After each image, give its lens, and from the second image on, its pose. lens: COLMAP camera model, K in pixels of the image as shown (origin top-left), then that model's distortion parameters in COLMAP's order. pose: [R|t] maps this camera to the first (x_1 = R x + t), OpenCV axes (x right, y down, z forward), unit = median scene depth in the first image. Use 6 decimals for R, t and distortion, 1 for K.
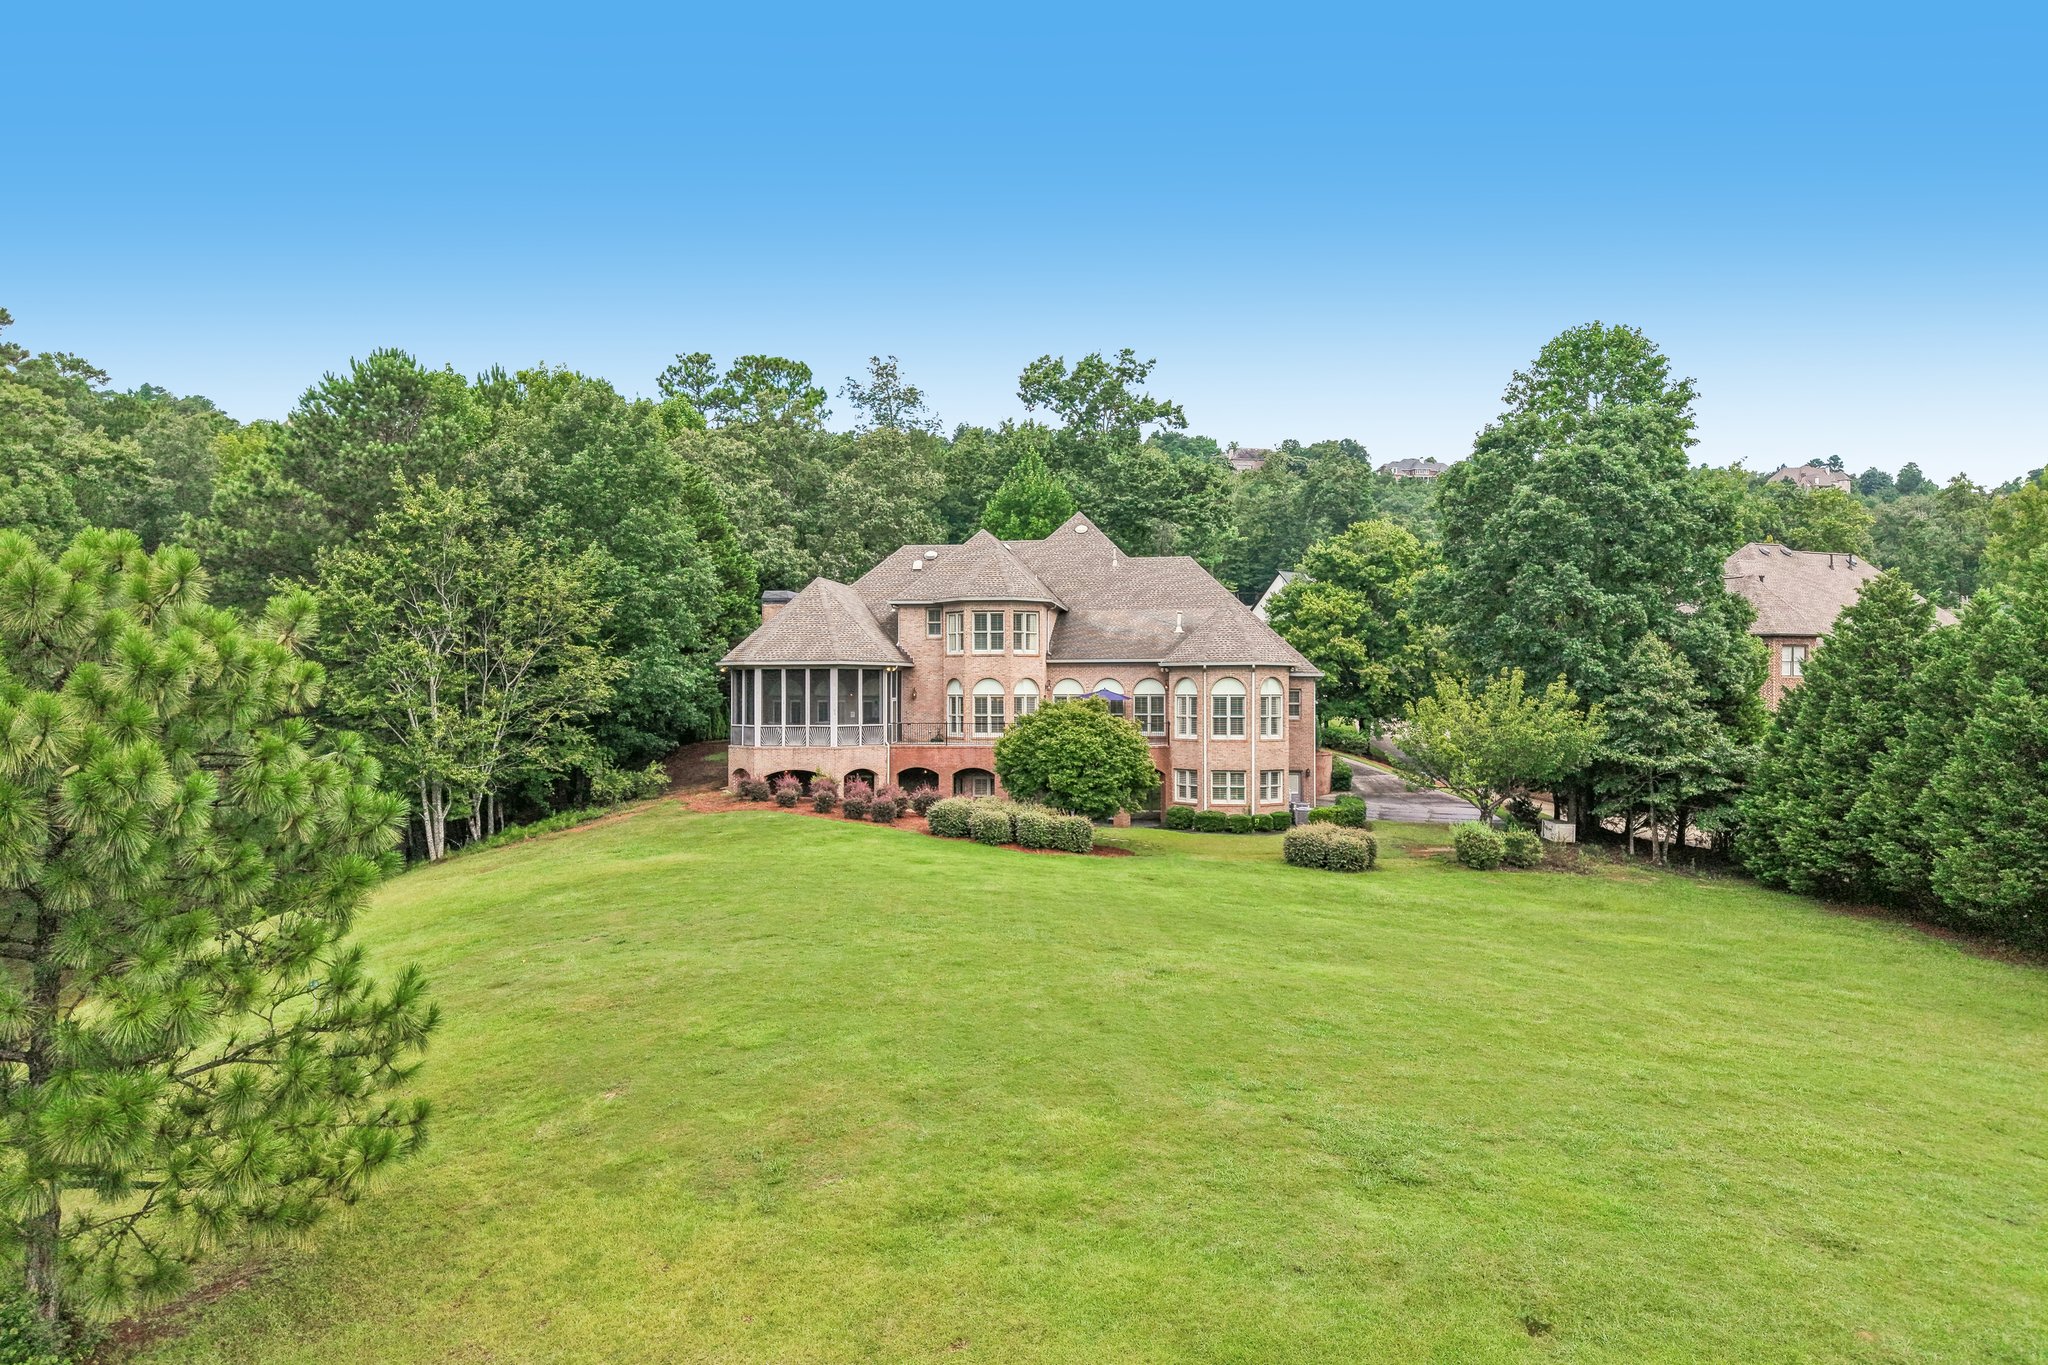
lens RADIAL K [[1374.3, 0, 1014.6], [0, 1374.3, 687.9], [0, 0, 1]] dist [0.057879, -0.065094]
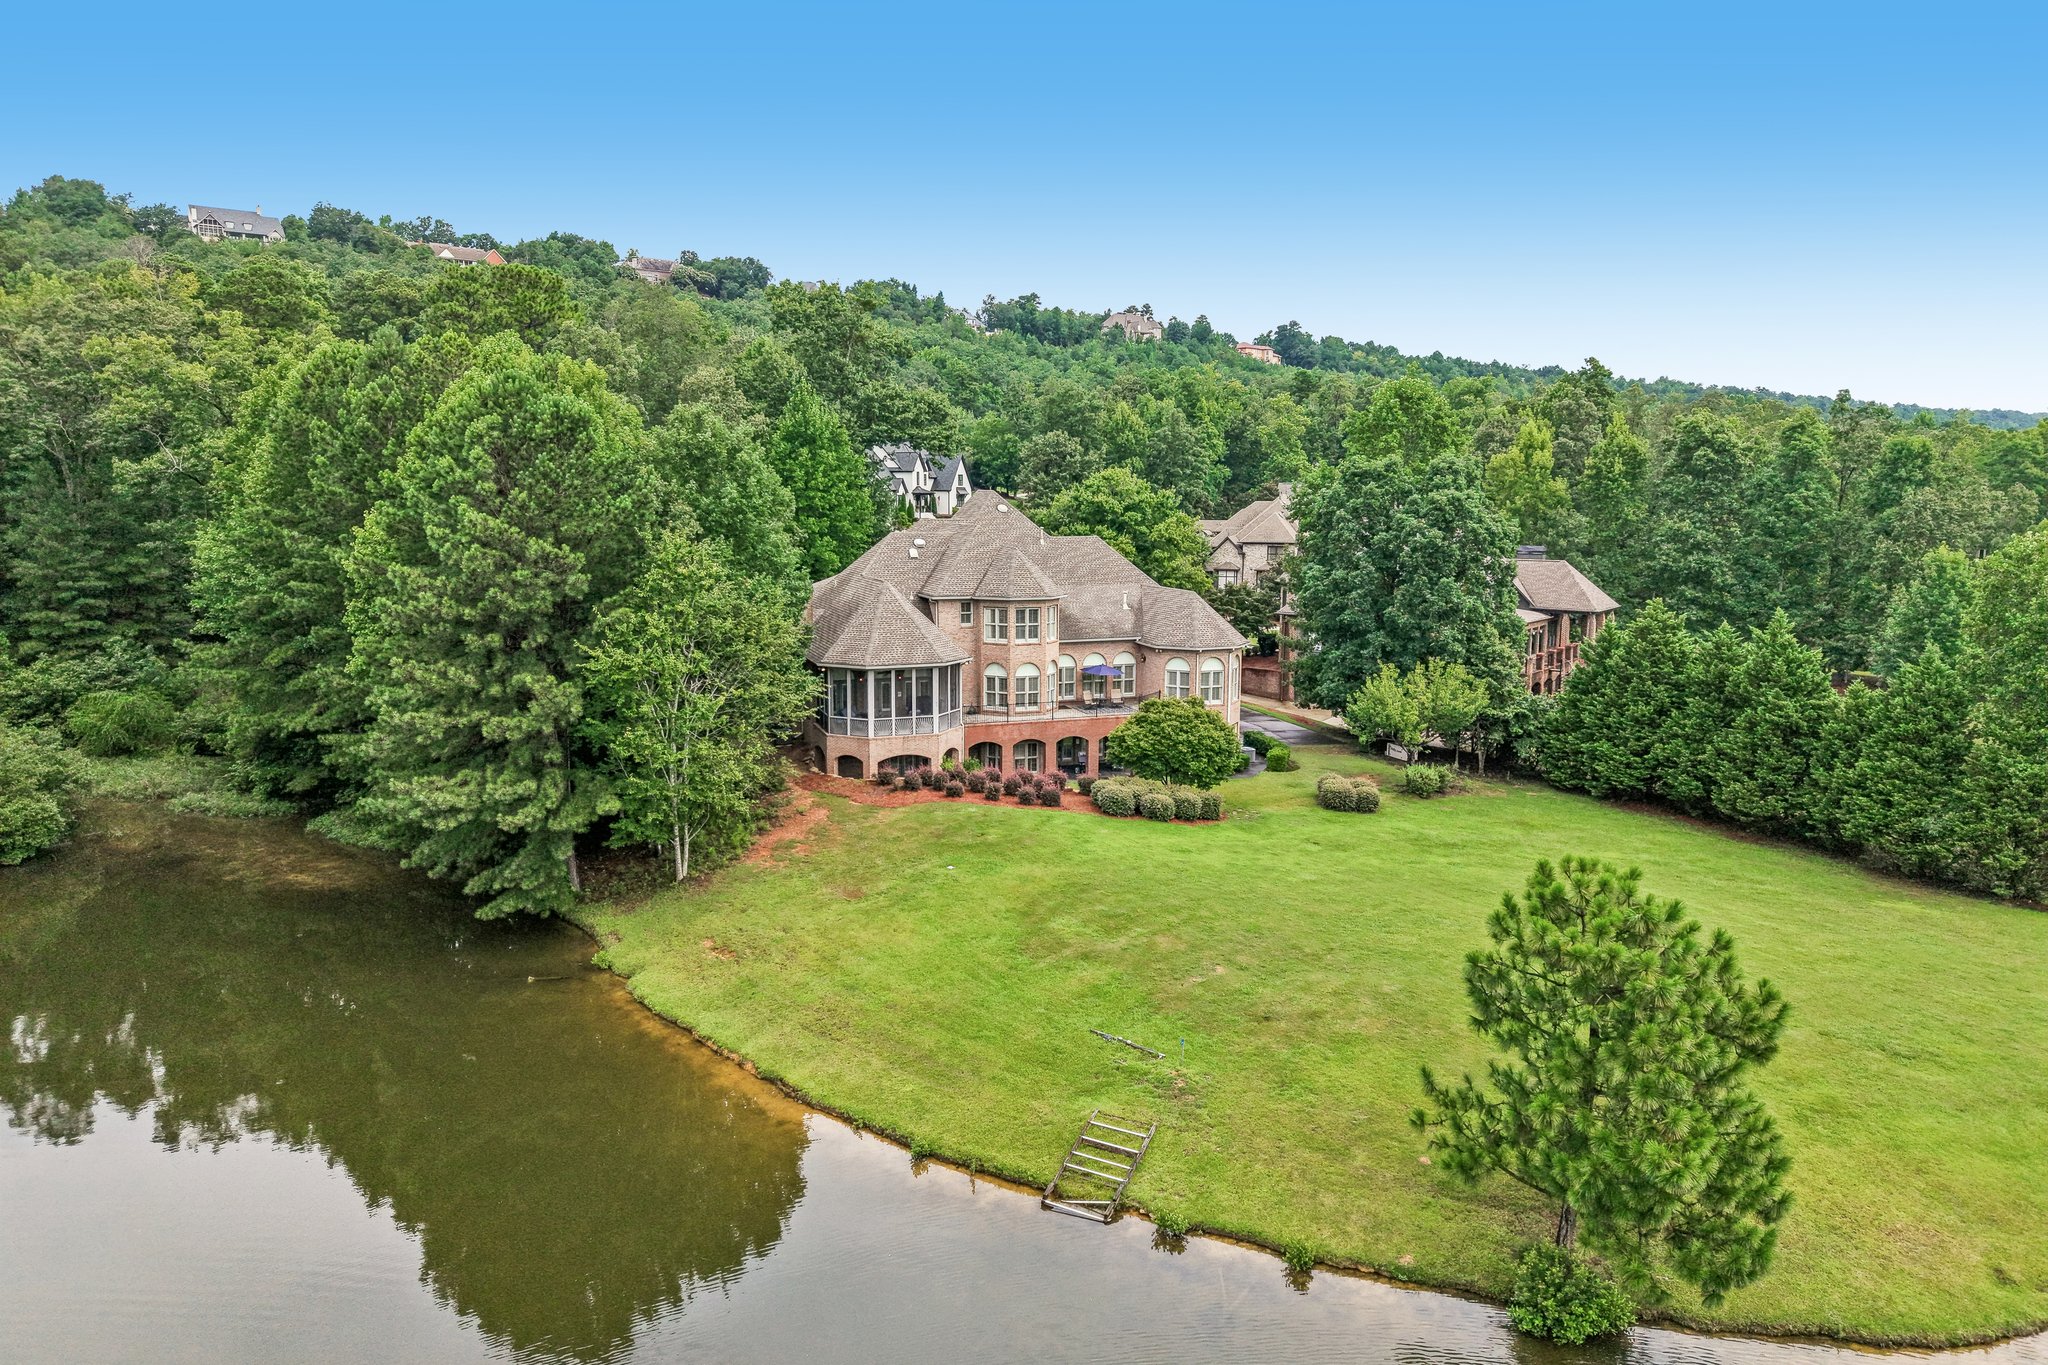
lens RADIAL K [[1374.3, 0, 1016.7], [0, 1374.3, 680.5], [0, 0, 1]] dist [0.057879, -0.065094]
pose [[0.884238, -0.063510, 0.462698, -0.609119], [-0.003395, 0.989811, 0.142349, -0.169754], [-0.467024, -0.127441, 0.875013, -0.059595]]
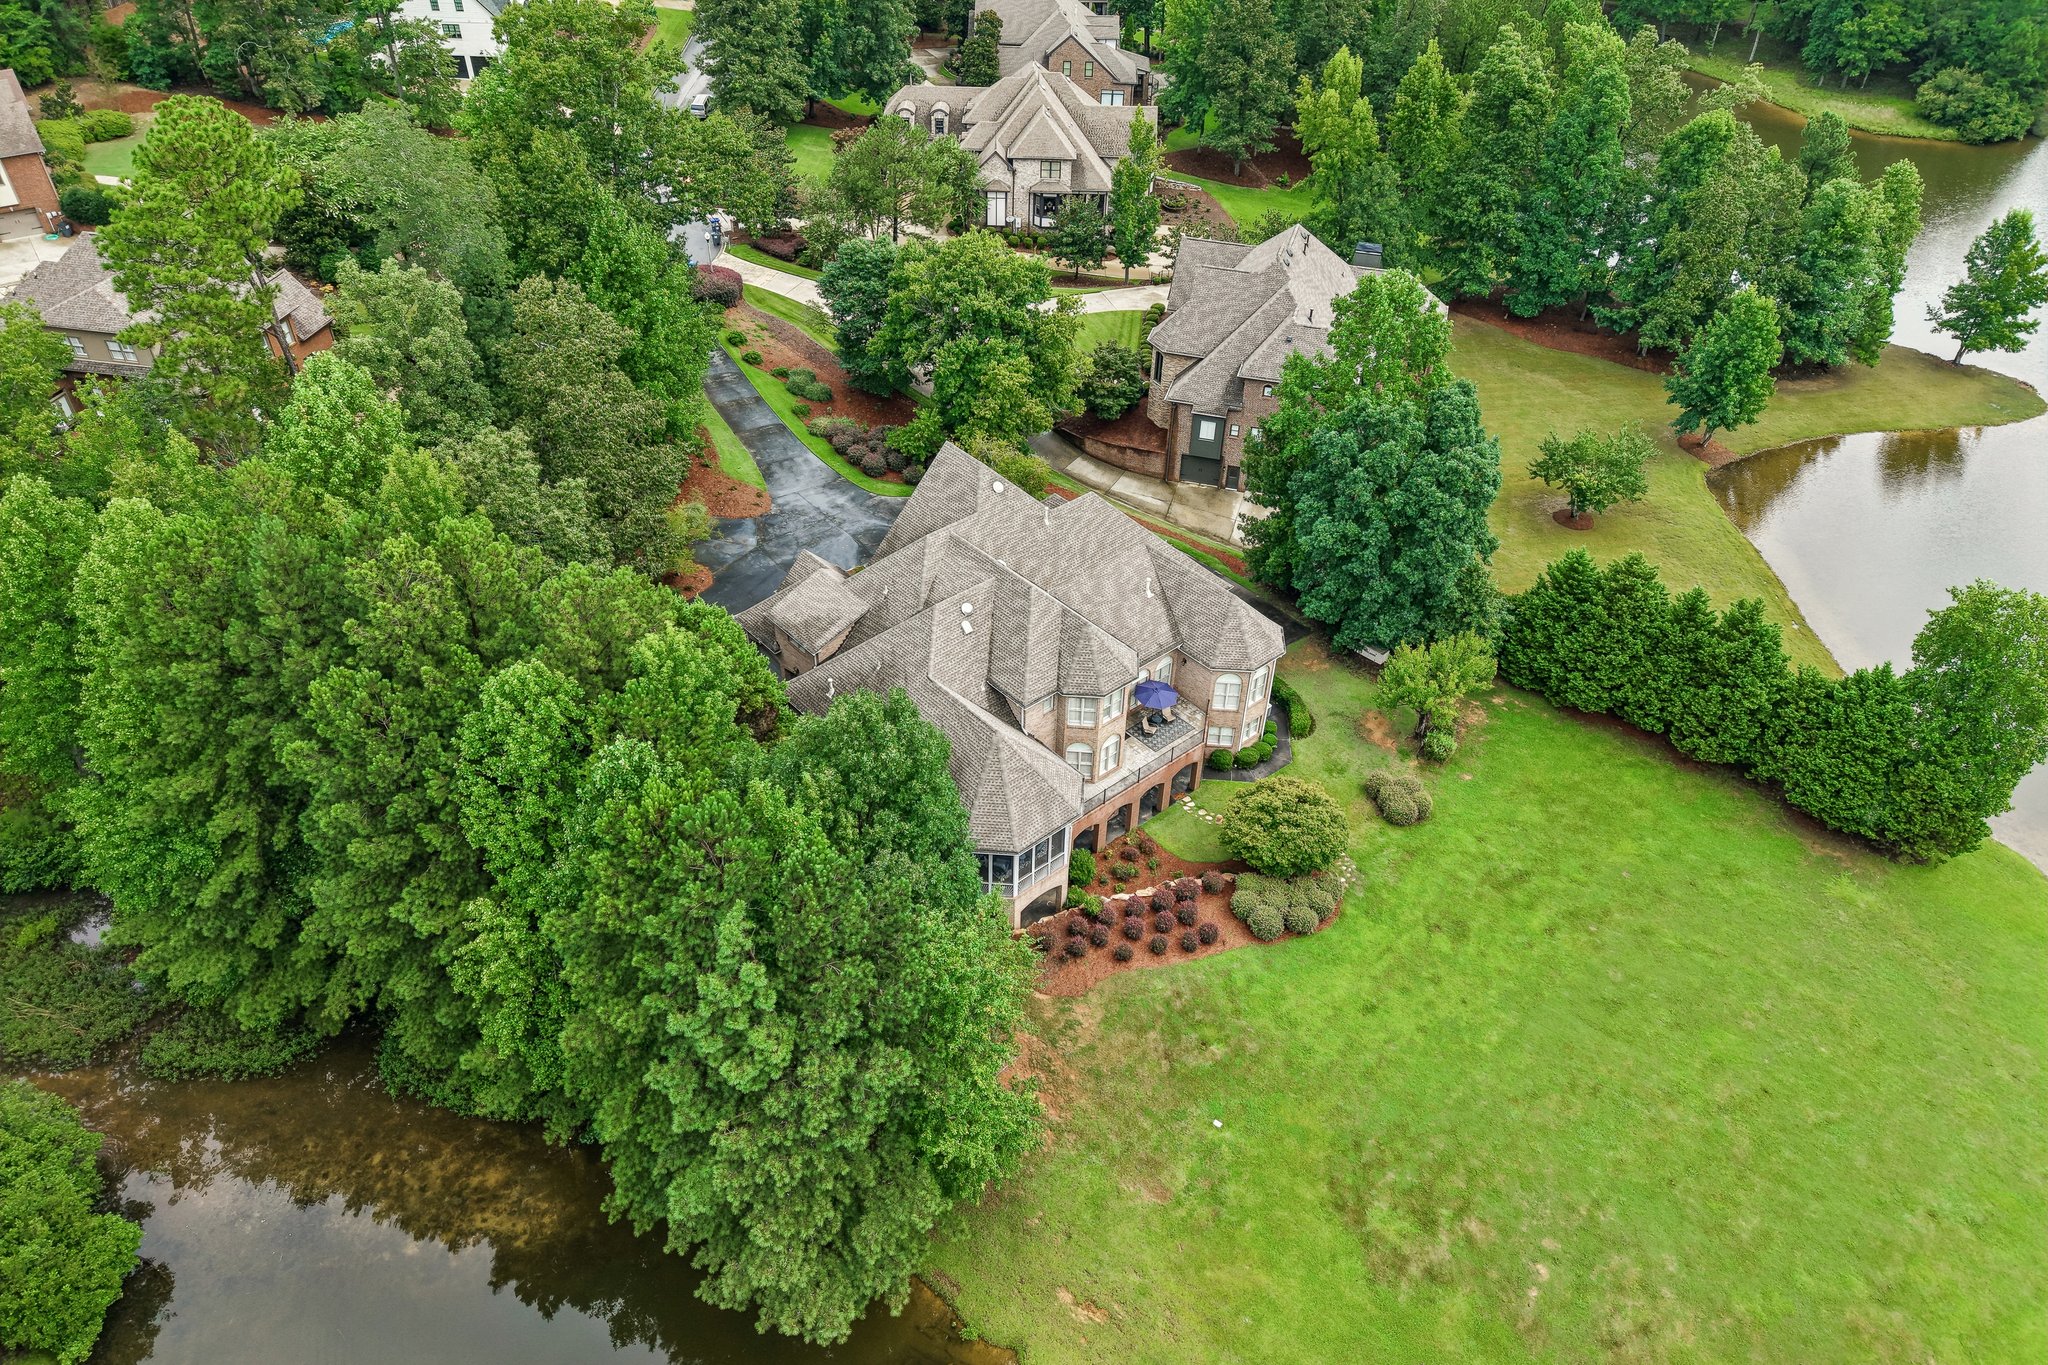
lens RADIAL K [[1374.3, 0, 1022.9], [0, 1374.3, 686.6], [0, 0, 1]] dist [0.057879, -0.065094]
pose [[0.651206, -0.470784, 0.595225, -0.778029], [-0.019149, 0.773882, 0.633040, -0.813275], [-0.758659, -0.423637, 0.494942, 0.506805]]
